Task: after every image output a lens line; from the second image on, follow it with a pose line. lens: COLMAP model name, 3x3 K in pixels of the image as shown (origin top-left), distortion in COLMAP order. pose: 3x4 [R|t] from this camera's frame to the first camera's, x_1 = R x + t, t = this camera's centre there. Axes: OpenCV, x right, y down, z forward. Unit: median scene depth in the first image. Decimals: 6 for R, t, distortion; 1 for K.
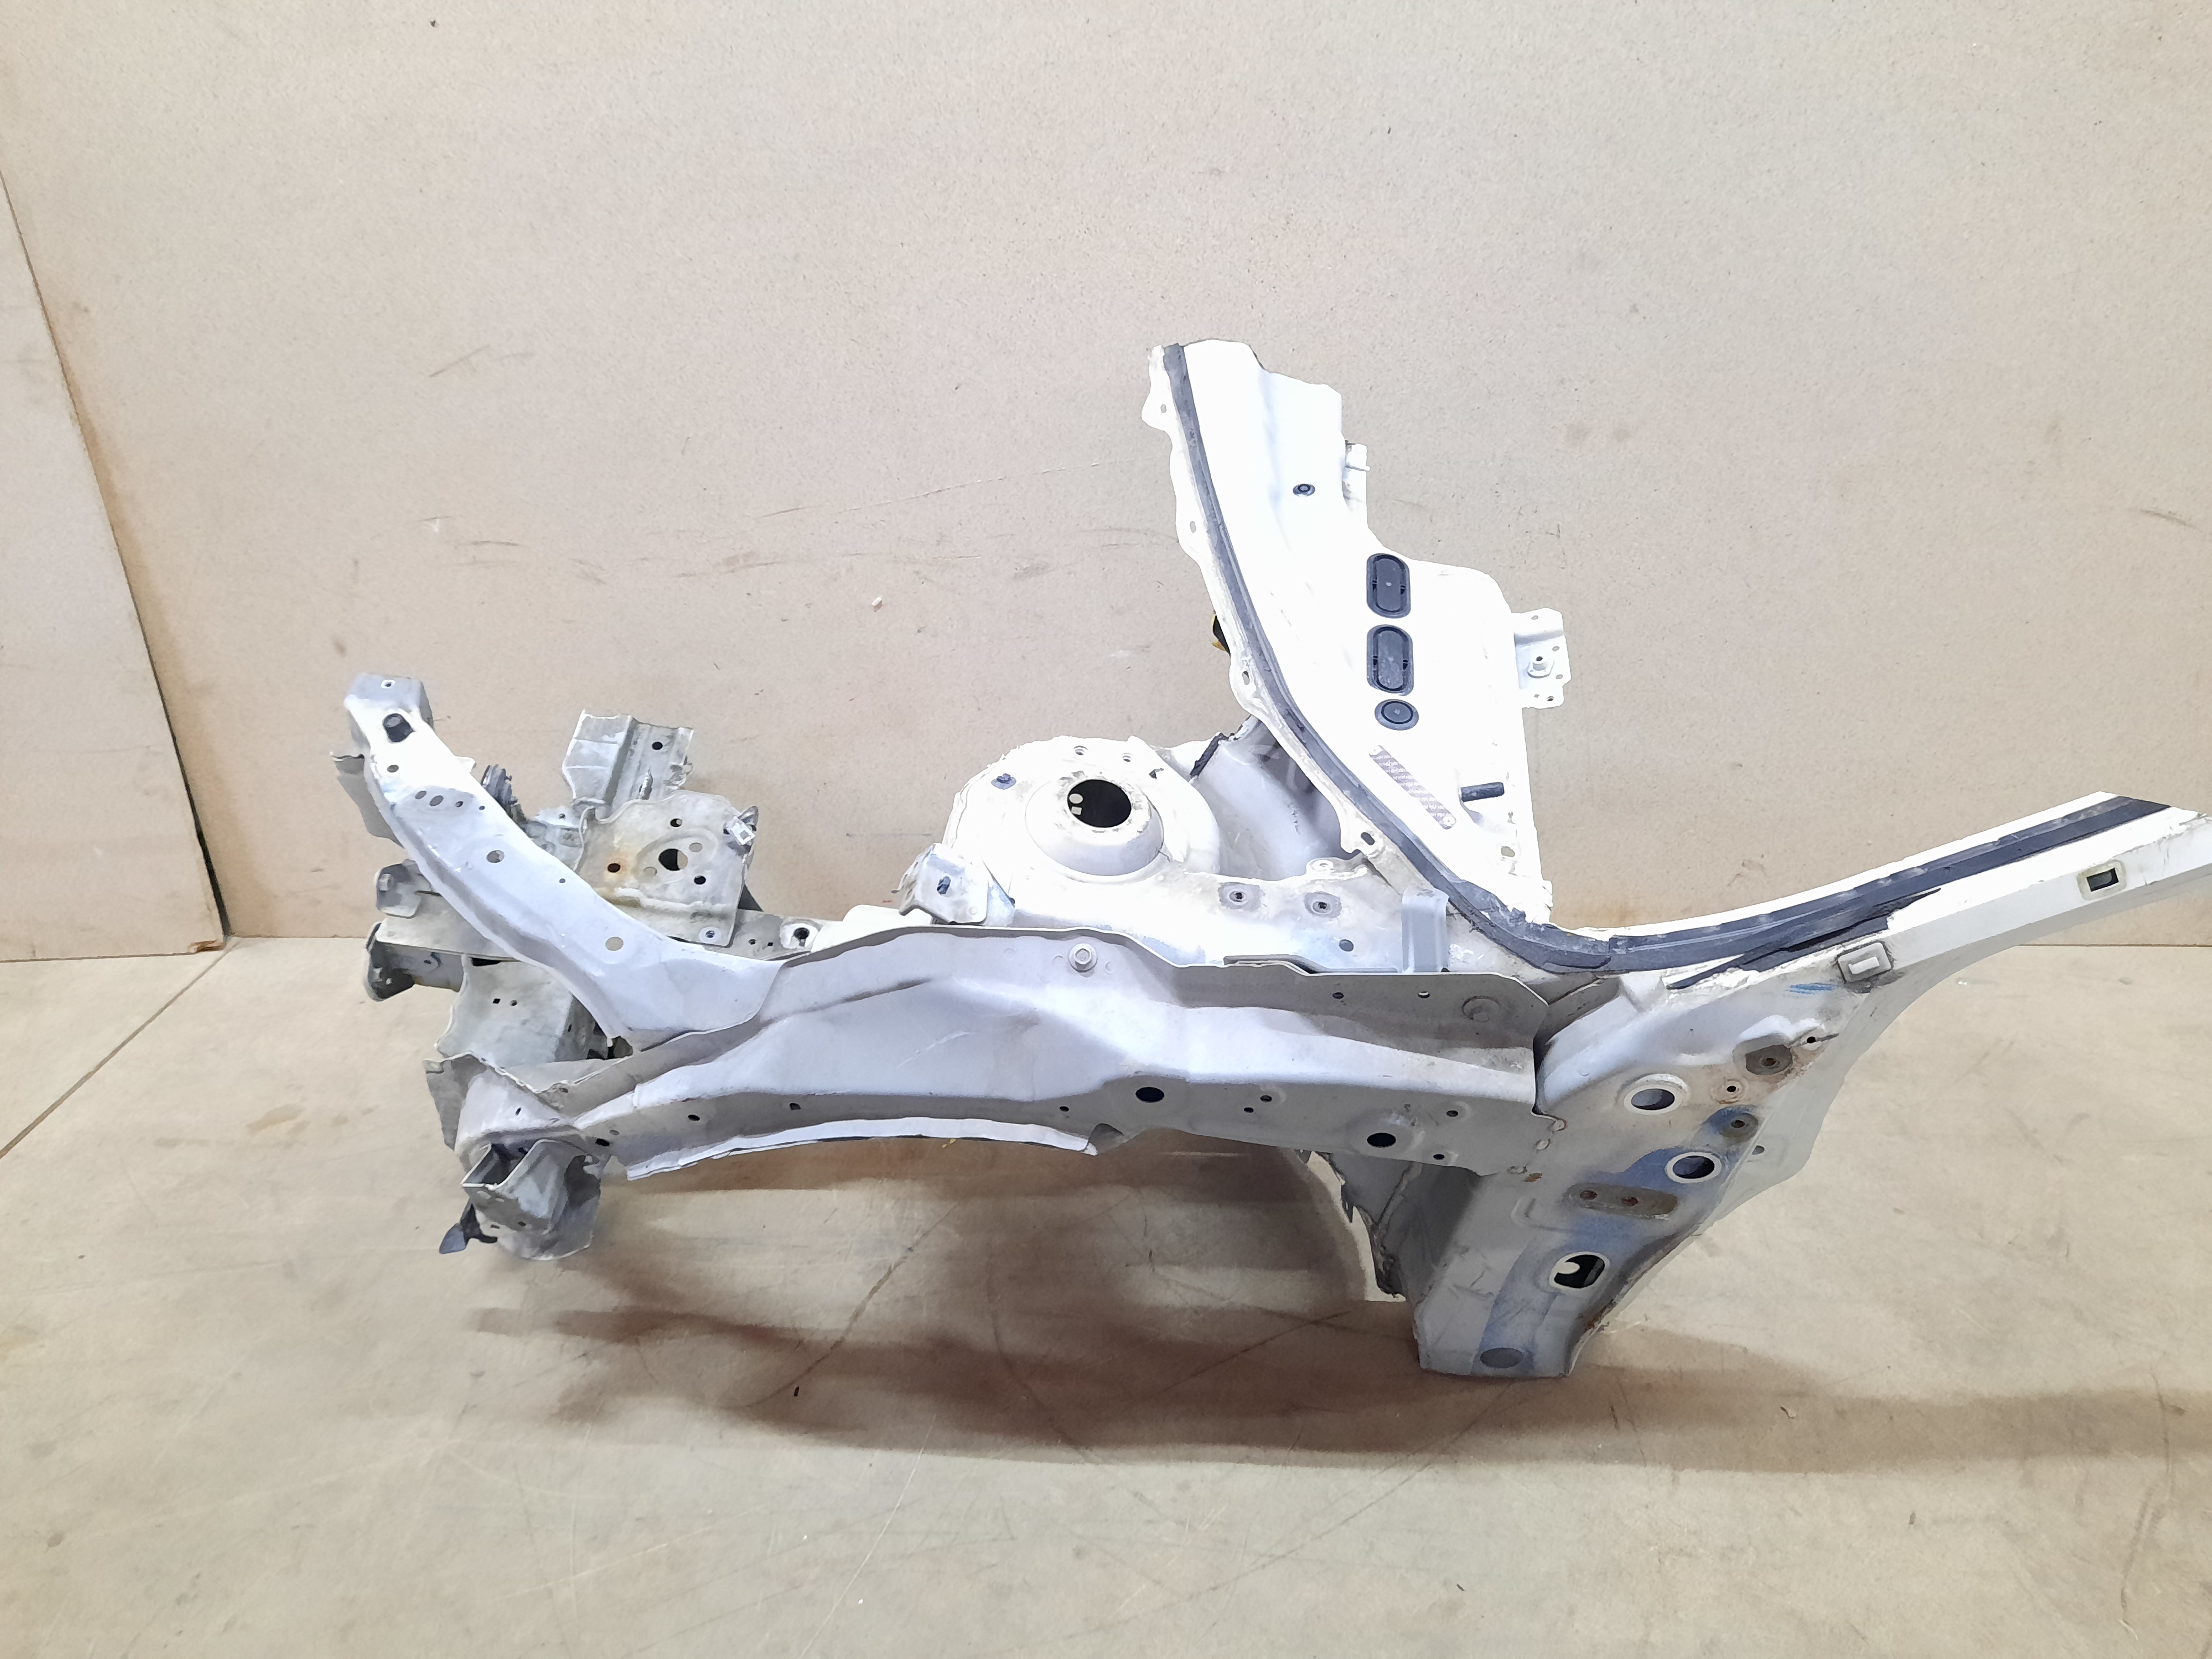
lens RADIAL K [[1625.5, 0, 1115.3], [0, 1625.5, 847.5], [0, 0, 1]] dist [0.065702, -0.075393]
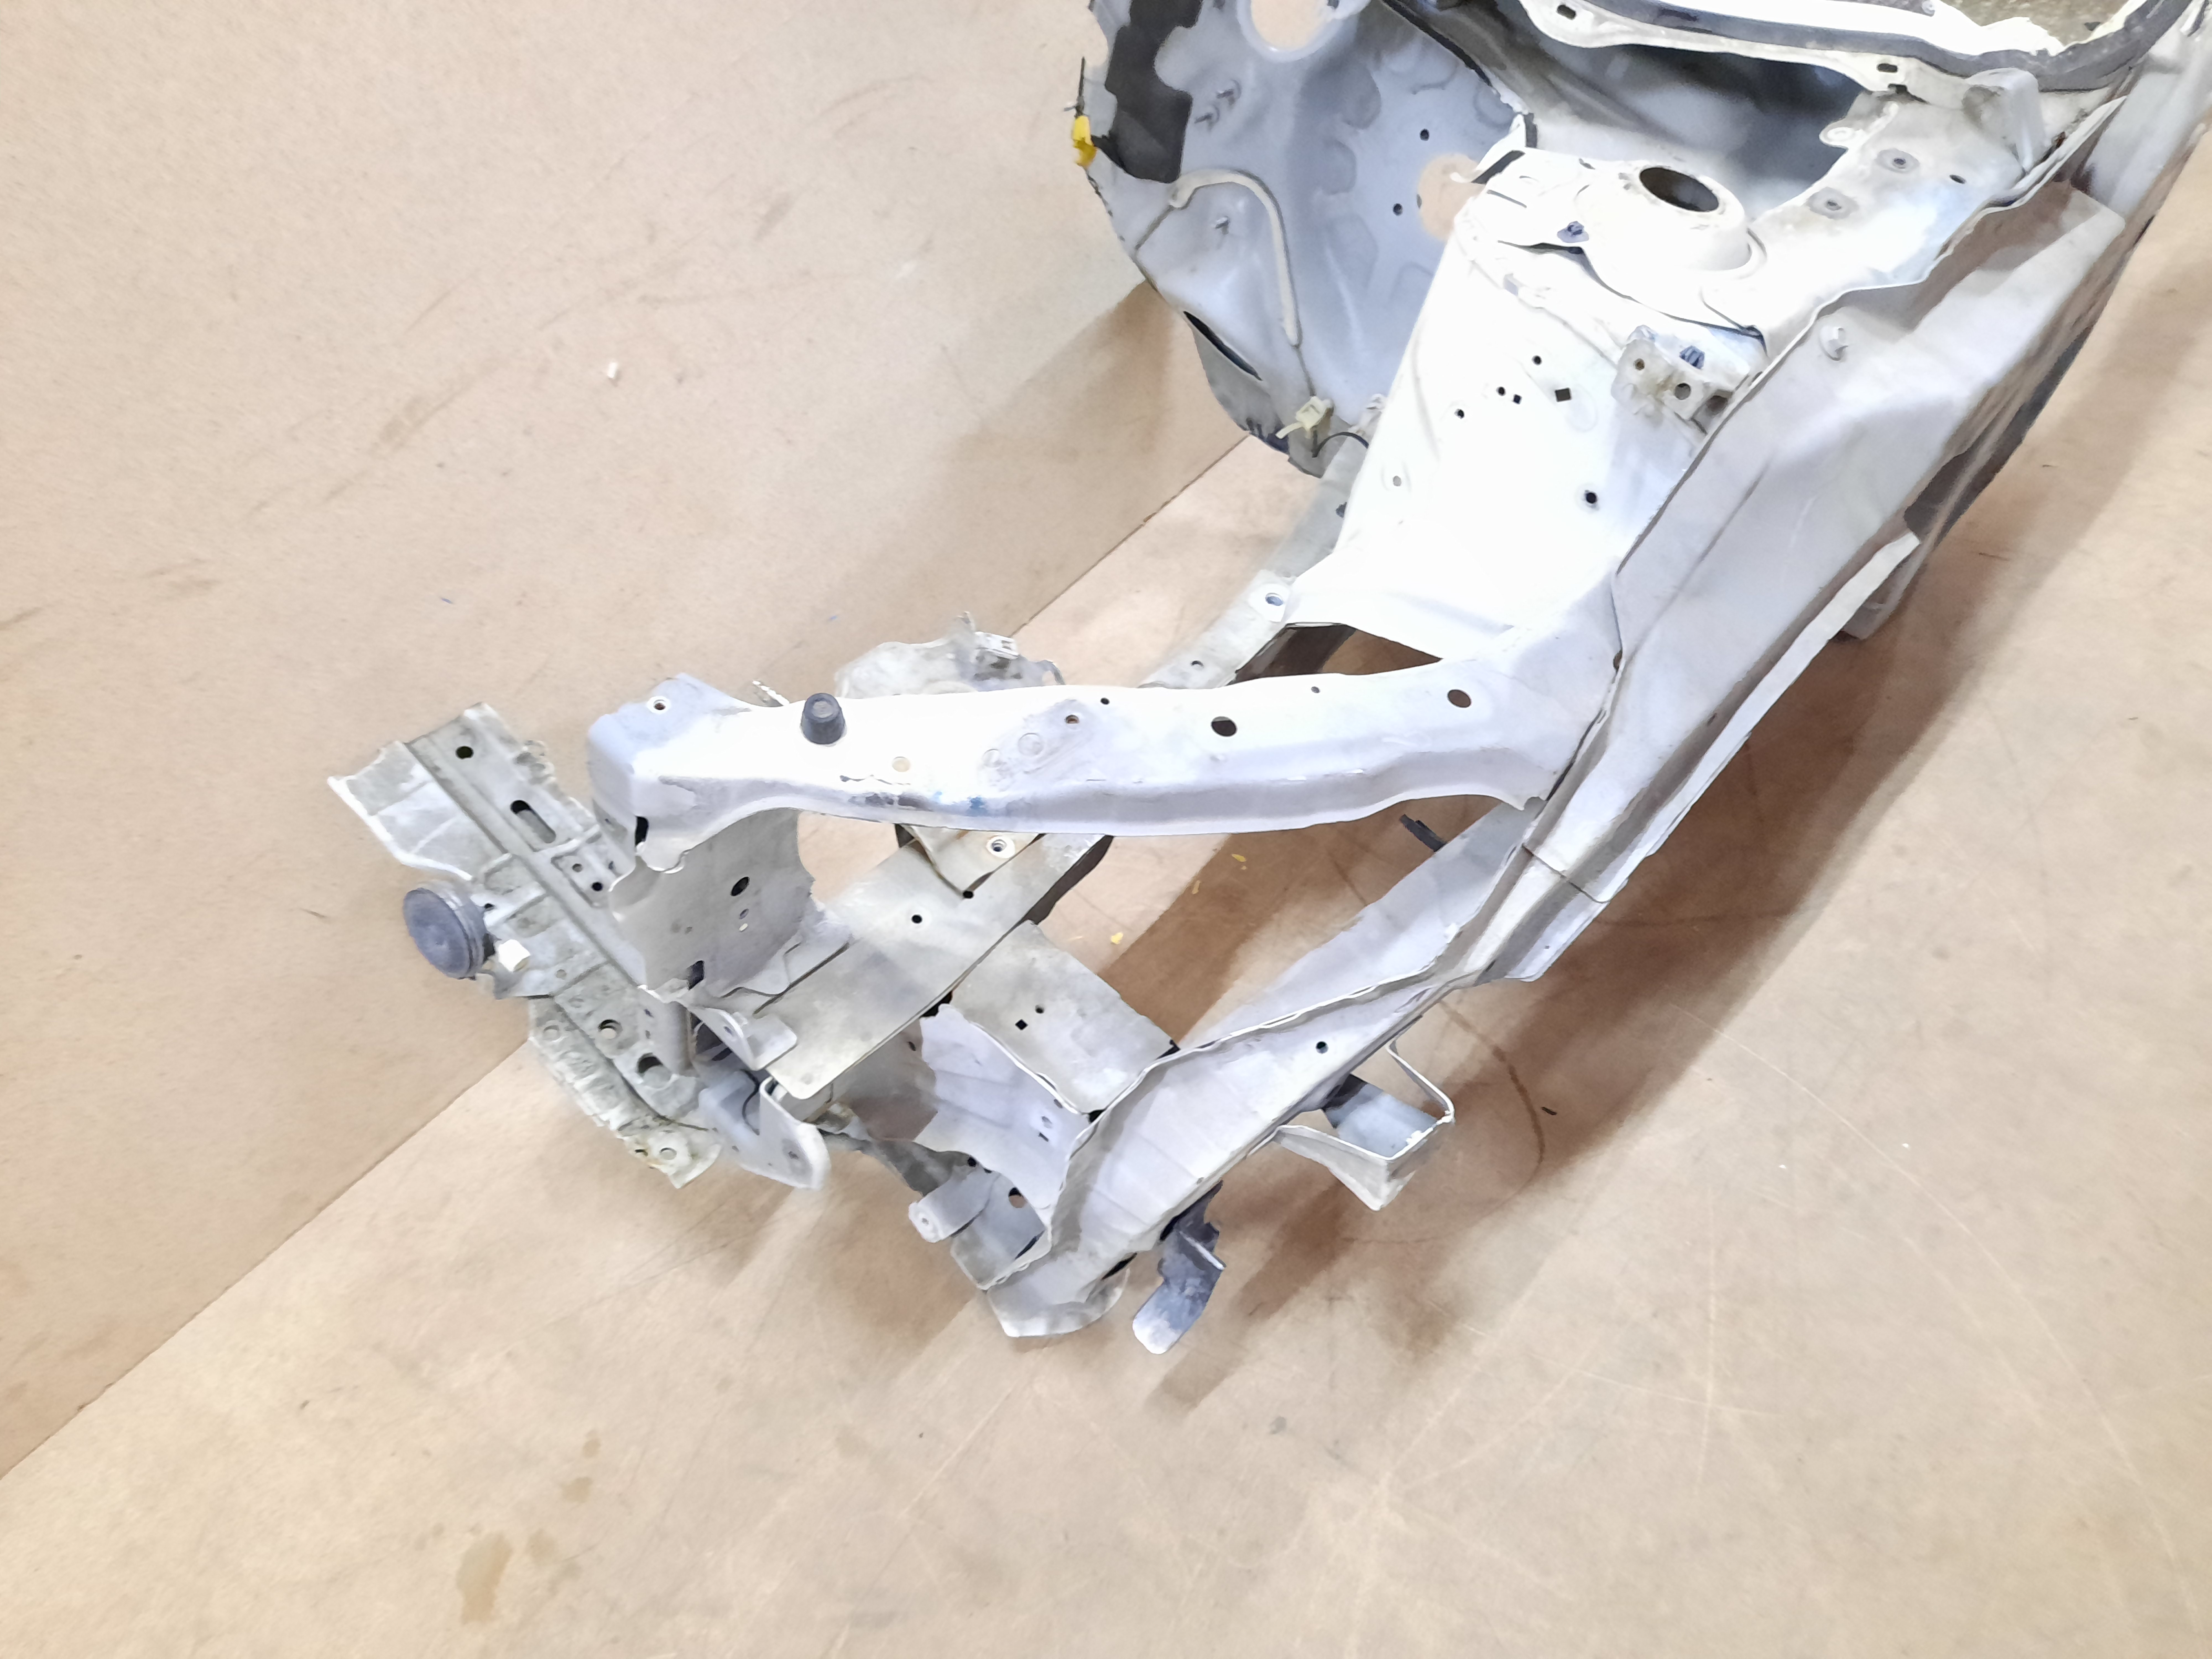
lens RADIAL K [[1646.5, 0, 1108.8], [0, 1646.5, 843.8], [0, 0, 1]] dist [0.034790, -0.008930]
pose [[0.601561, -0.629713, 0.491513, -0.693606], [0.527580, 0.775198, 0.347459, -0.187198], [-0.599820, 0.050295, 0.798553, 0.497298]]
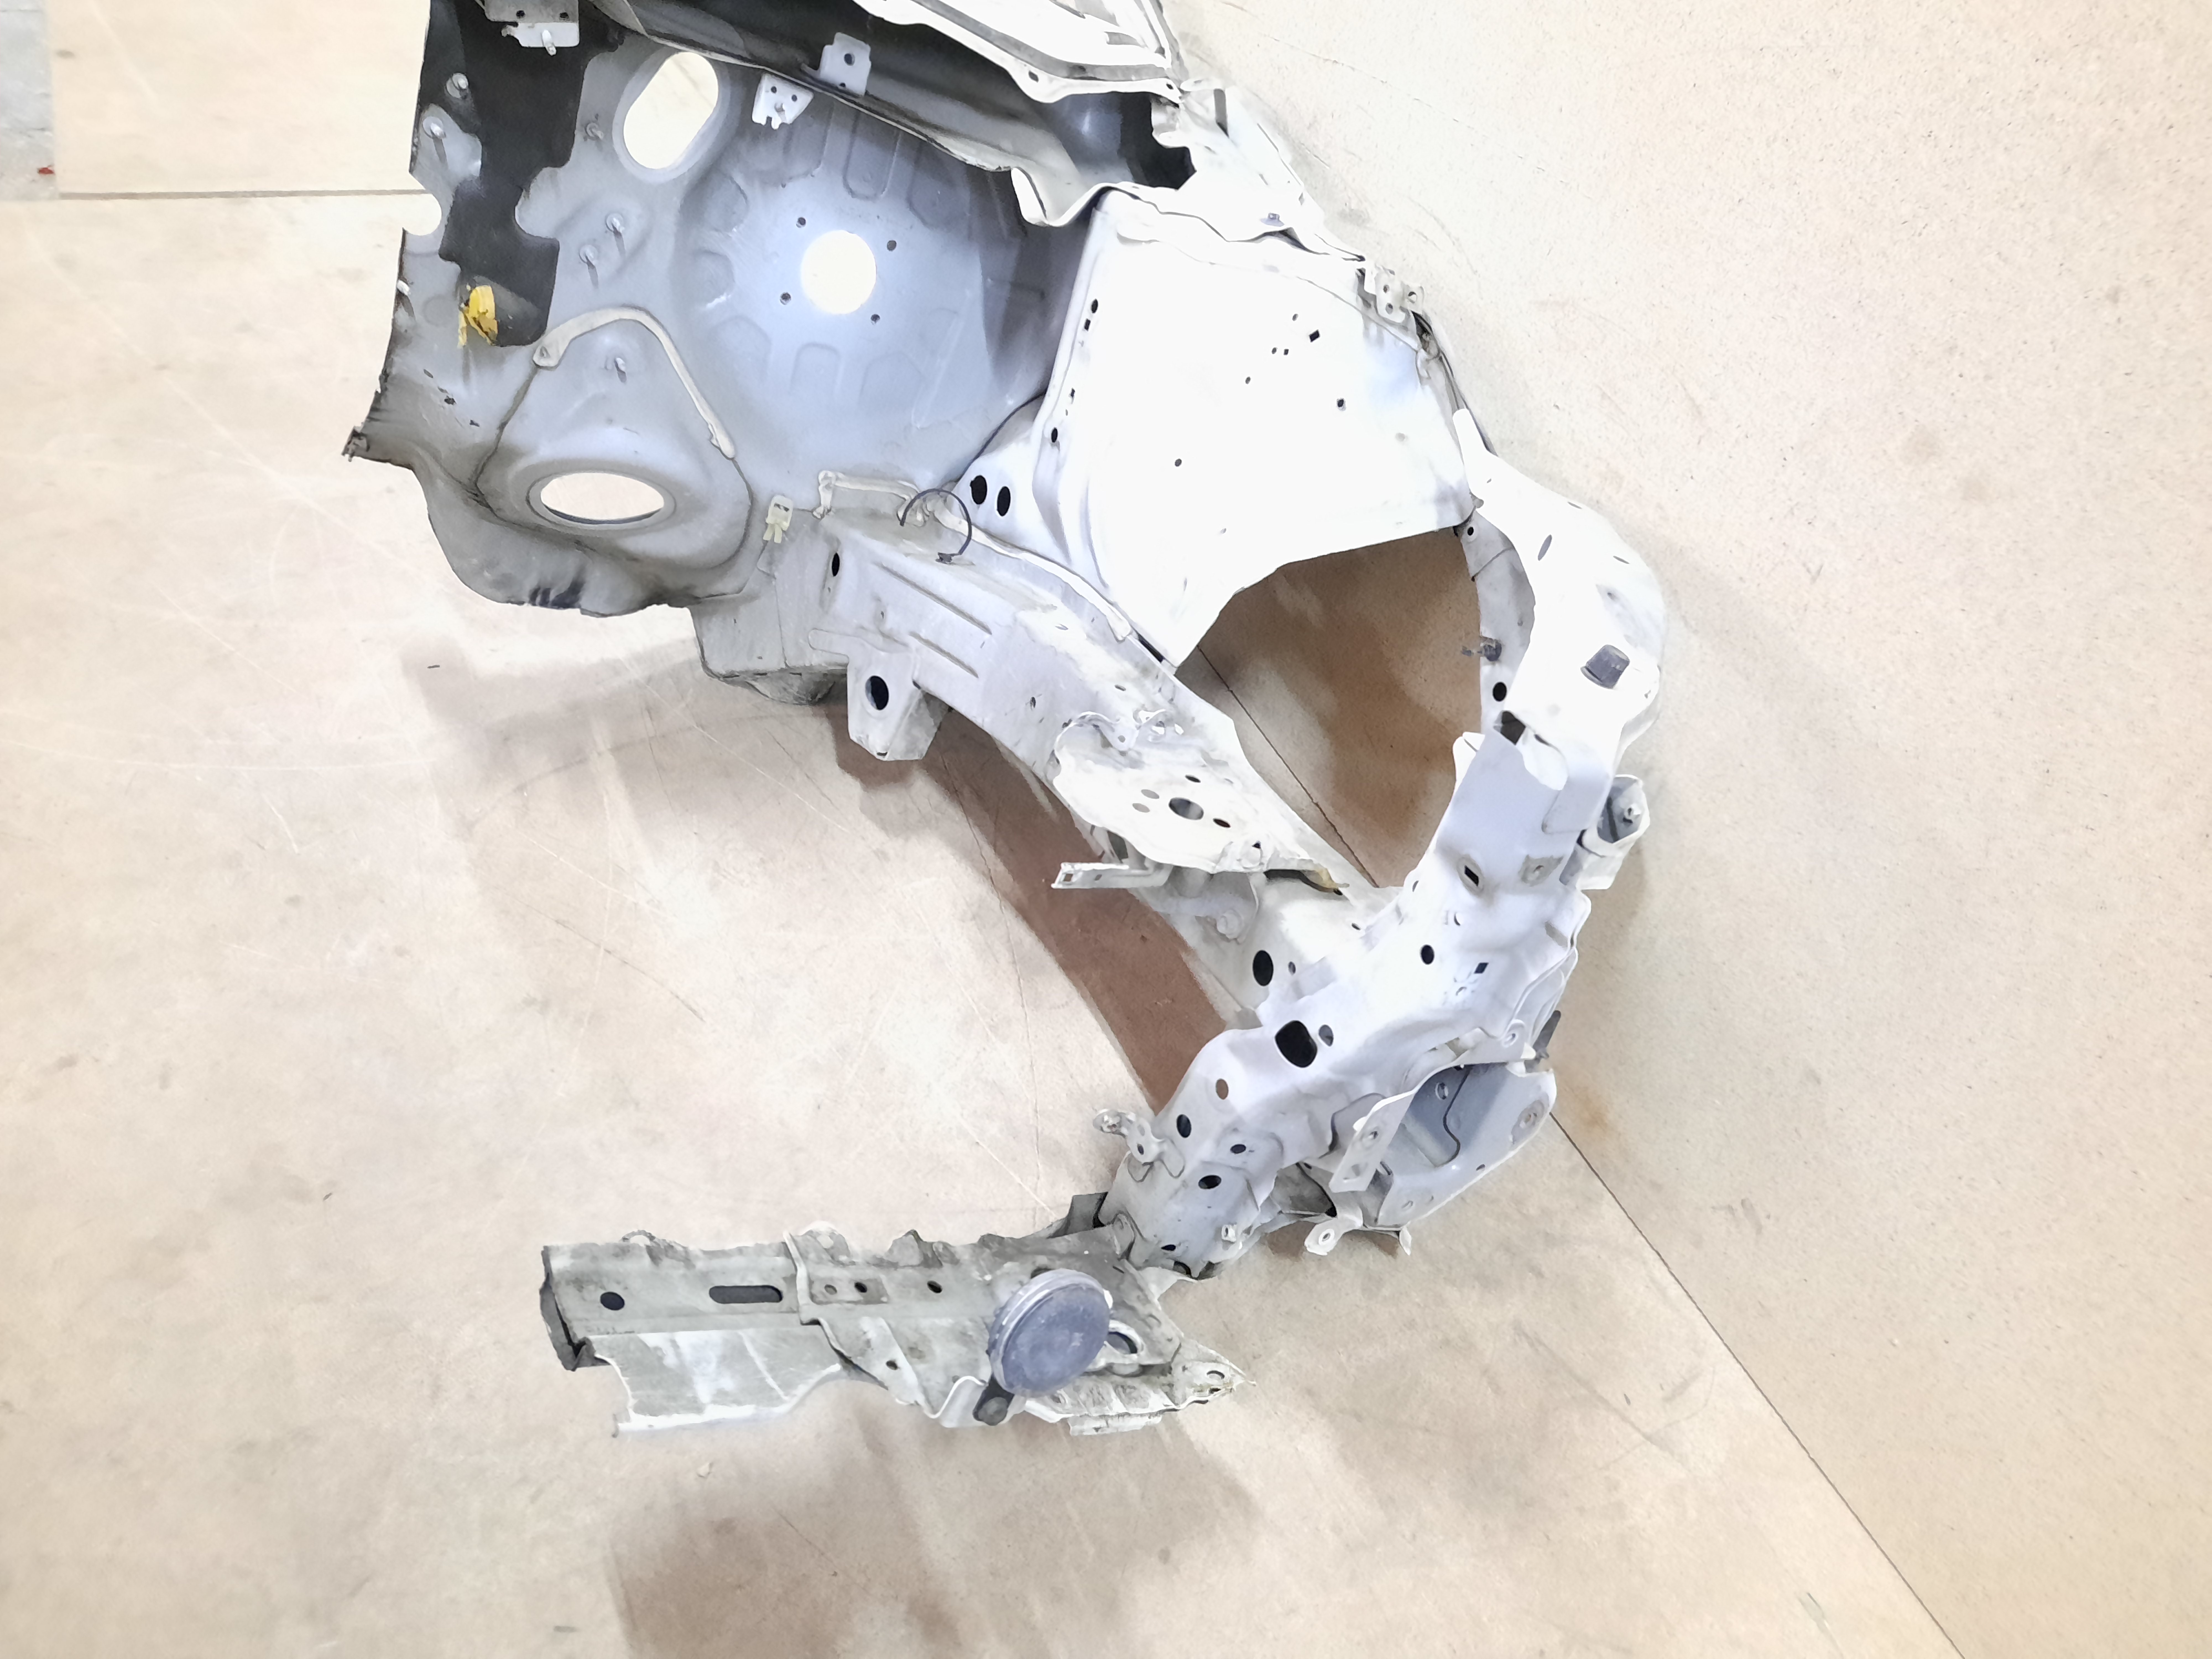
lens RADIAL K [[1625.5, 0, 1115.3], [0, 1625.5, 847.5], [0, 0, 1]] dist [0.065702, -0.075393]
pose [[0.509462, 0.701718, -0.498036, 0.693118], [-0.577007, 0.707961, 0.407251, -0.295841], [0.638366, 0.079891, 0.765576, 0.506658]]
